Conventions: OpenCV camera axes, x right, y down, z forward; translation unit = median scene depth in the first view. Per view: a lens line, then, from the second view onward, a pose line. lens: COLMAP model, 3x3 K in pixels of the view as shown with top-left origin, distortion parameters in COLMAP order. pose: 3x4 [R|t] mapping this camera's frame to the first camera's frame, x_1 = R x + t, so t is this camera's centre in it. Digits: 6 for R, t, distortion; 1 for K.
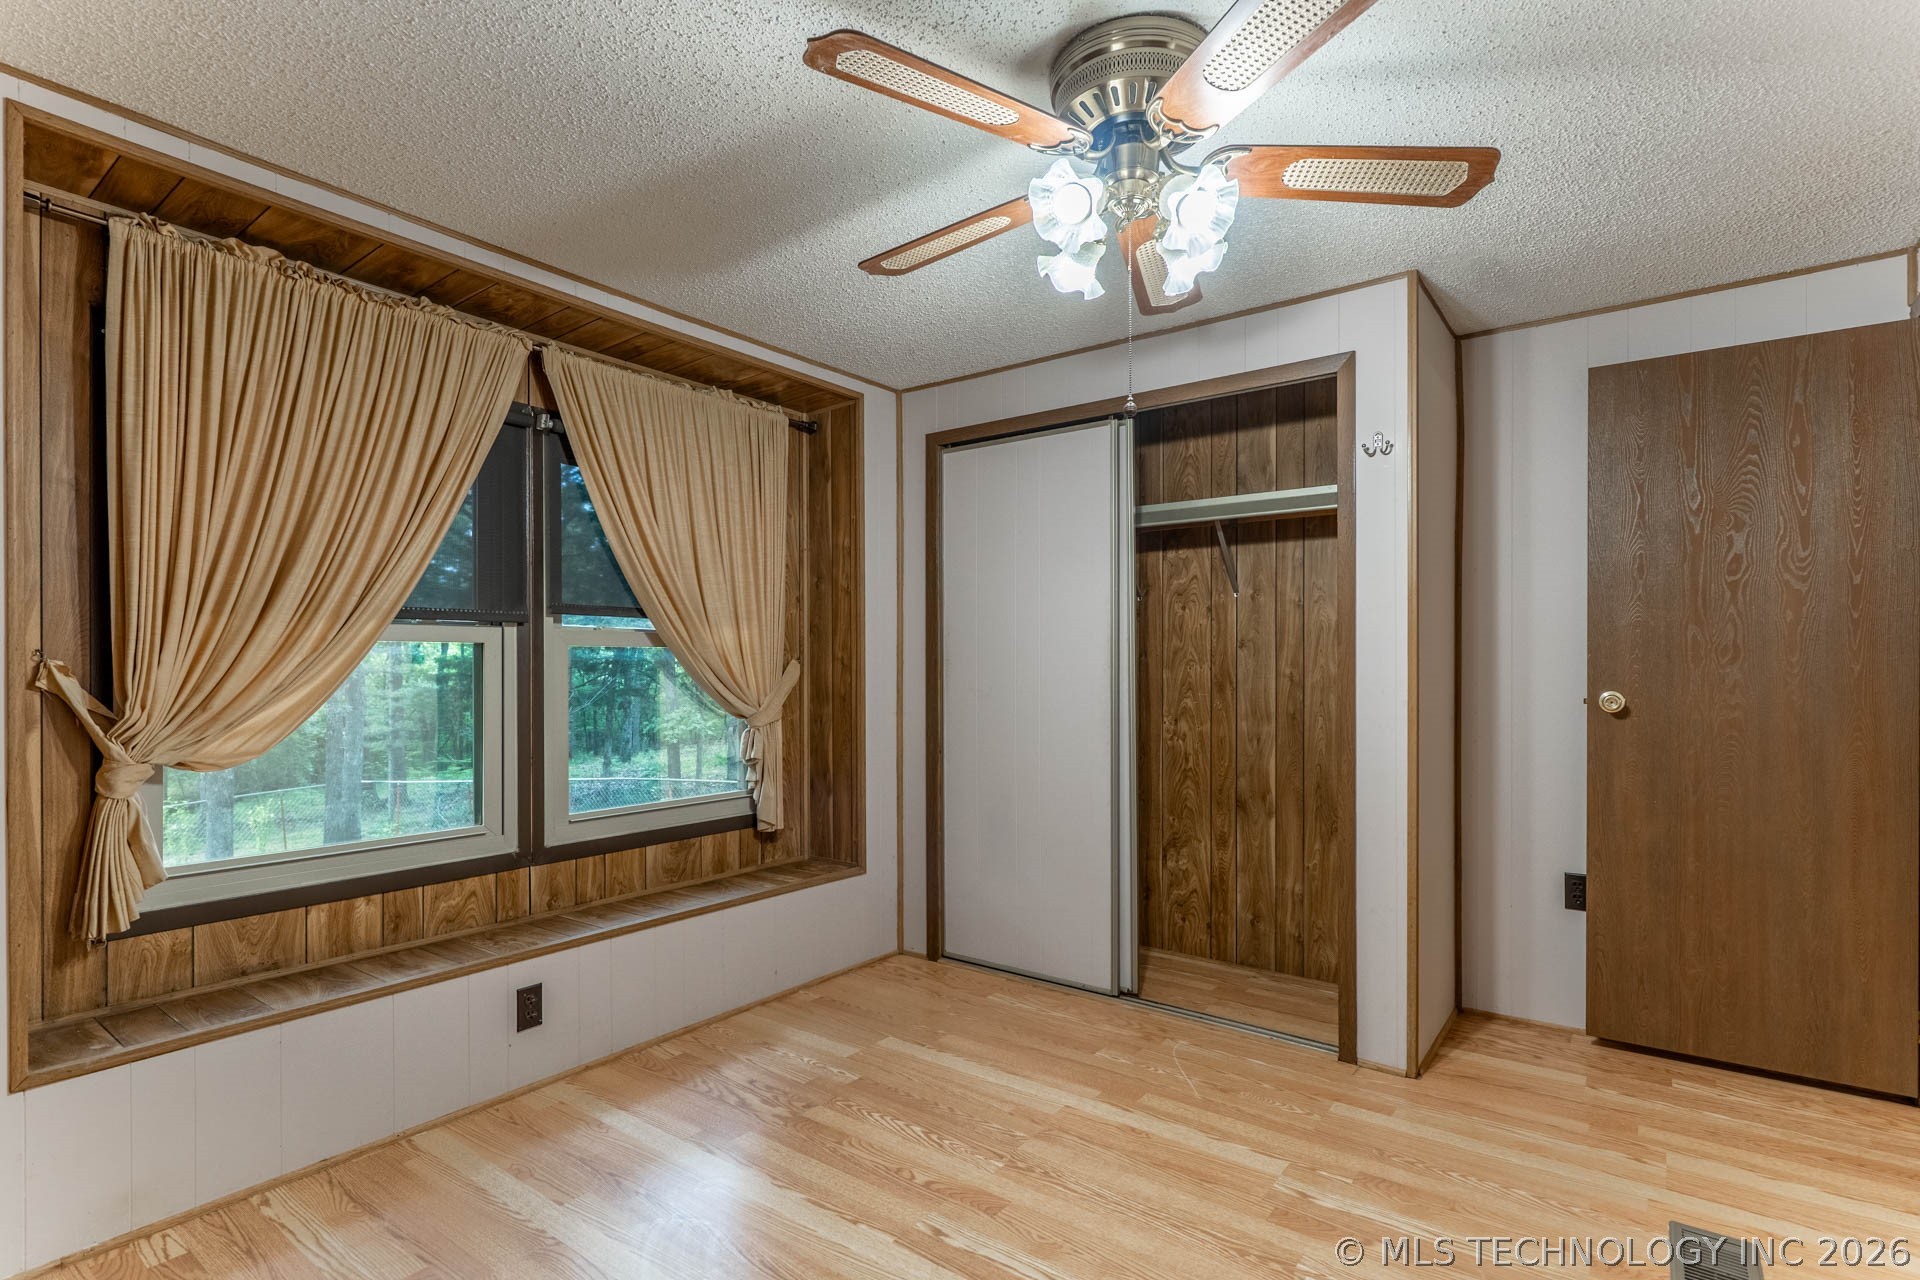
lens RADIAL K [[904.1, 0, 962.1], [0, 904.1, 656.6], [0, 0, 1]] dist [-0.001411, -0.000169]
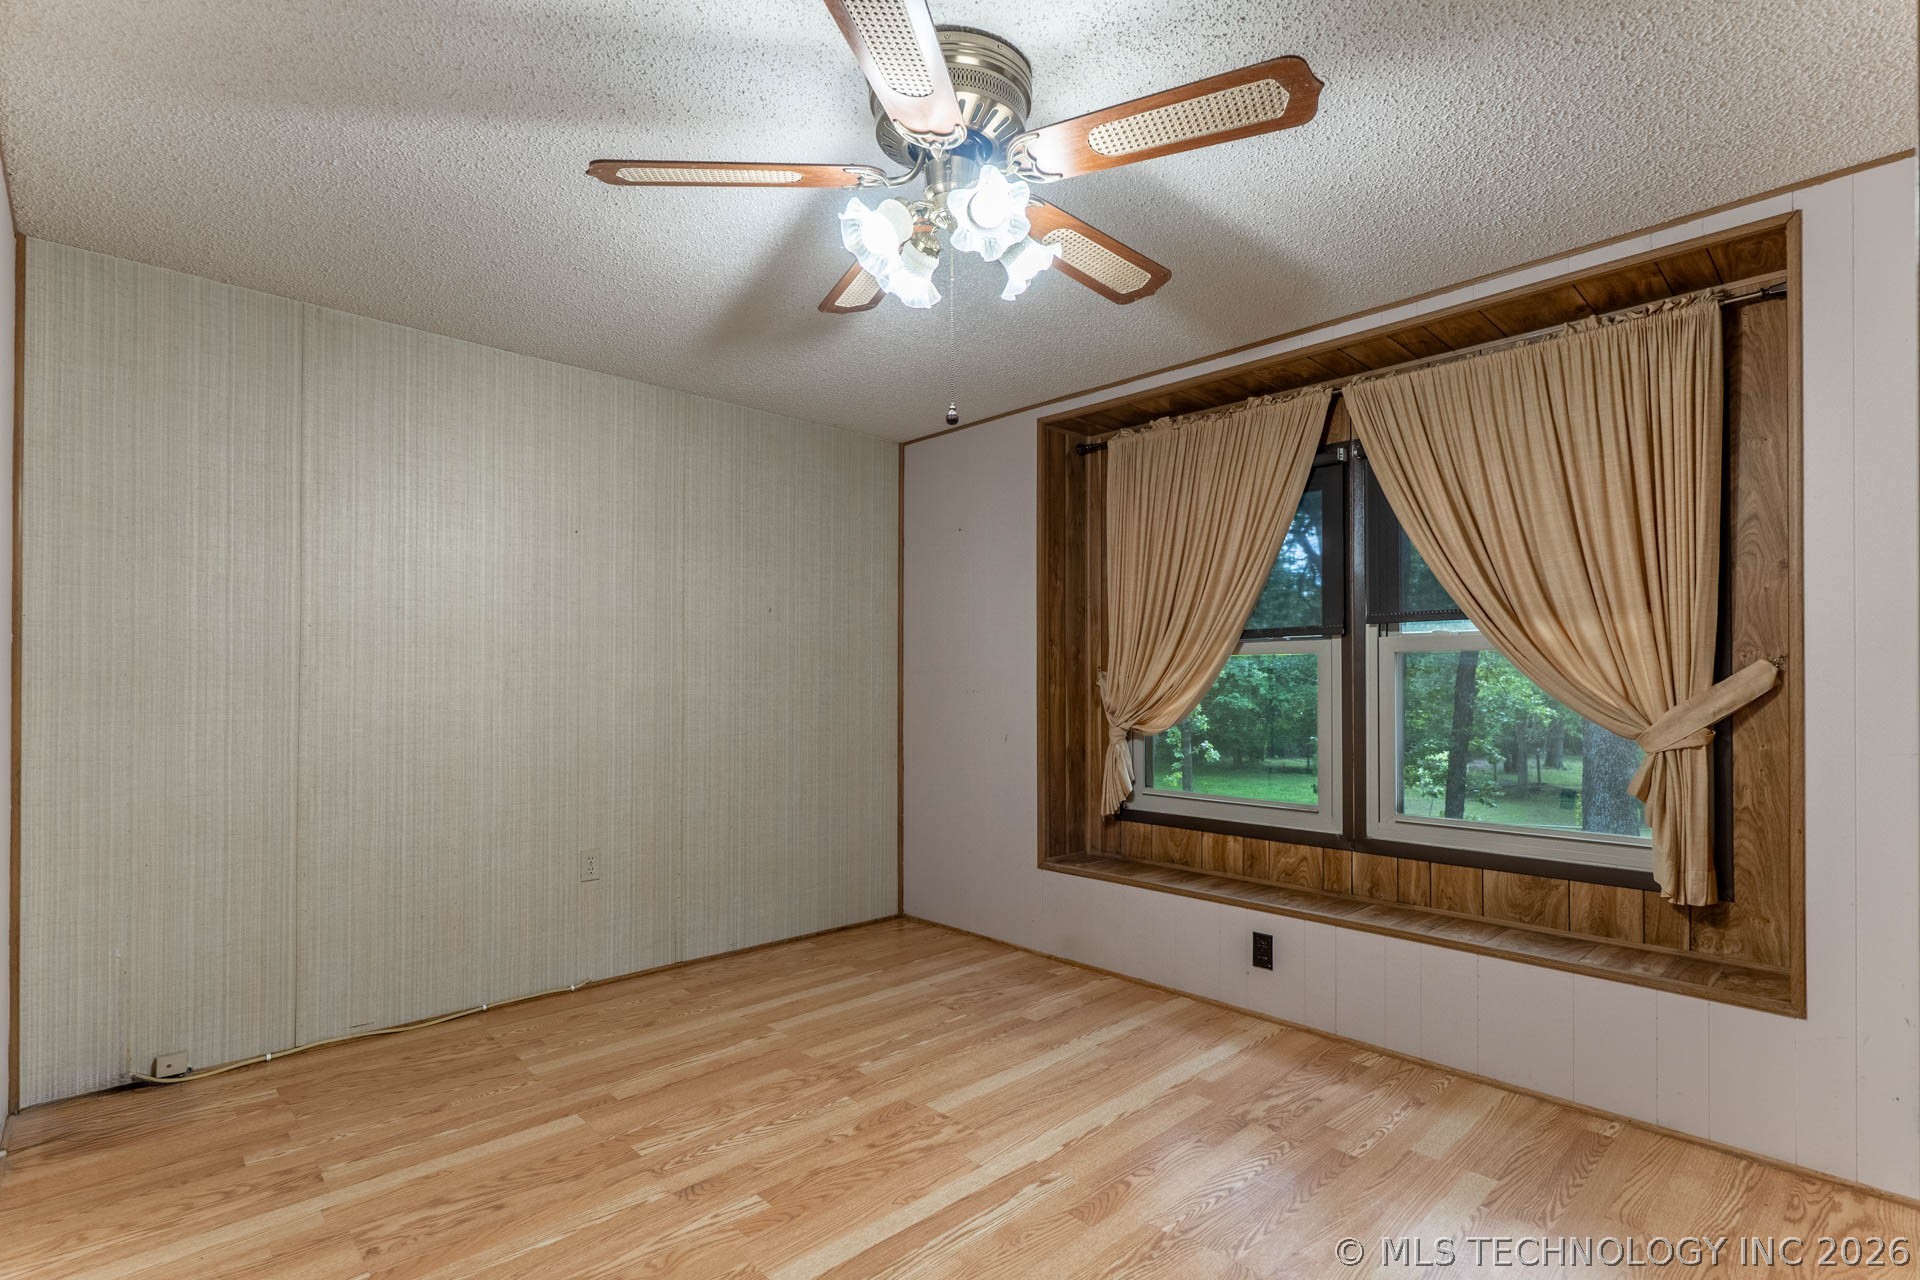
lens RADIAL K [[904.1, 0, 962.1], [0, 904.1, 656.6], [0, 0, 1]] dist [-0.001411, -0.000169]
pose [[-0.145125, -0.023121, -0.989143, 0.716312], [0.015290, 0.999555, -0.025608, 0.012687], [0.989295, -0.018840, -0.144707, 0.697482]]
